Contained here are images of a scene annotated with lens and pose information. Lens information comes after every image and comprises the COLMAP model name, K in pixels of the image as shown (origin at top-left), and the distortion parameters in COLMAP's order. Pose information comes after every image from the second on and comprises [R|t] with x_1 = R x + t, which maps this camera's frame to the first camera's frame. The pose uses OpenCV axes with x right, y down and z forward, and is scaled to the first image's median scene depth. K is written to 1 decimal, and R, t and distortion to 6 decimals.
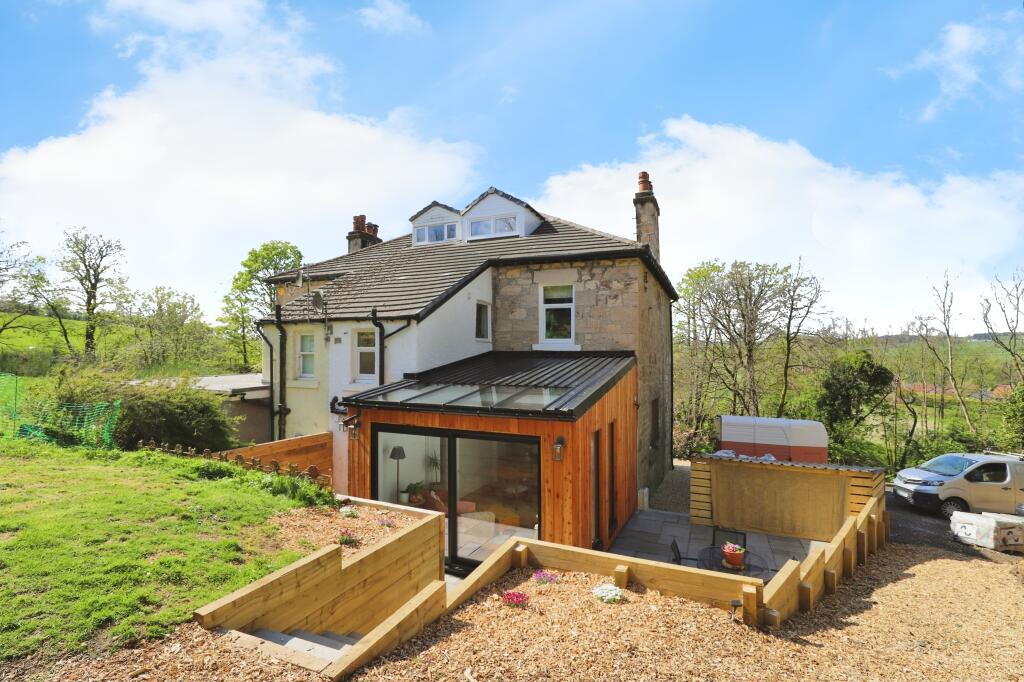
lens RADIAL K [[471.3, 0, 512.0], [0, 471.3, 341.0], [0, 0, 1]] dist [-0.024561, -0.000193]
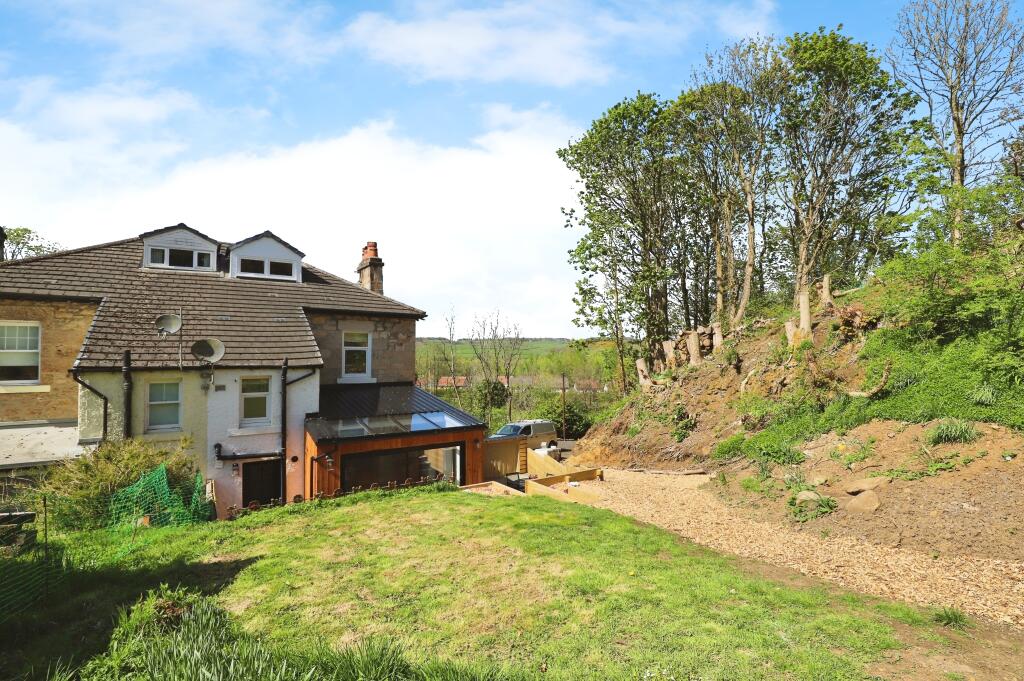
lens RADIAL K [[471.3, 0, 512.0], [0, 471.3, 340.5], [0, 0, 1]] dist [-0.024561, -0.000193]
pose [[0.537983, 0.018656, 0.842749, -0.797479], [-0.020484, 0.999749, -0.009055, -0.097193], [-0.842707, -0.012391, 0.538231, -0.064984]]
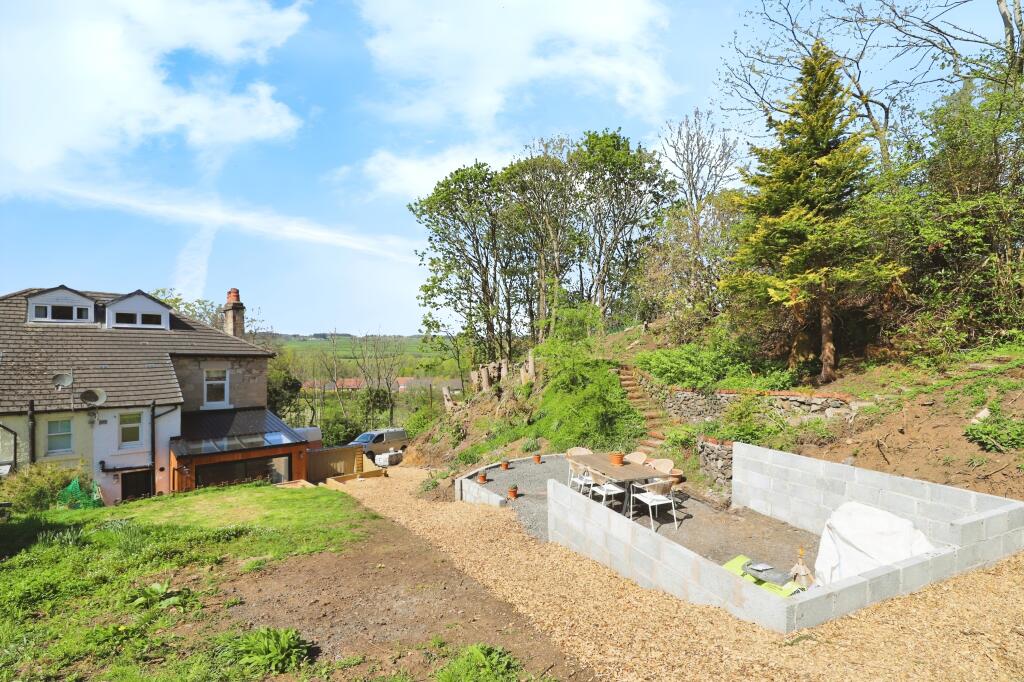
lens RADIAL K [[480.8, 0, 509.9], [0, 480.8, 352.5], [0, 0, 1]] dist [-0.030555, 0.007932]
pose [[0.380055, -0.005274, 0.924949, -1.120272], [-0.030241, 0.999378, 0.018124, -0.253615], [-0.924470, -0.034860, 0.379659, -0.639615]]
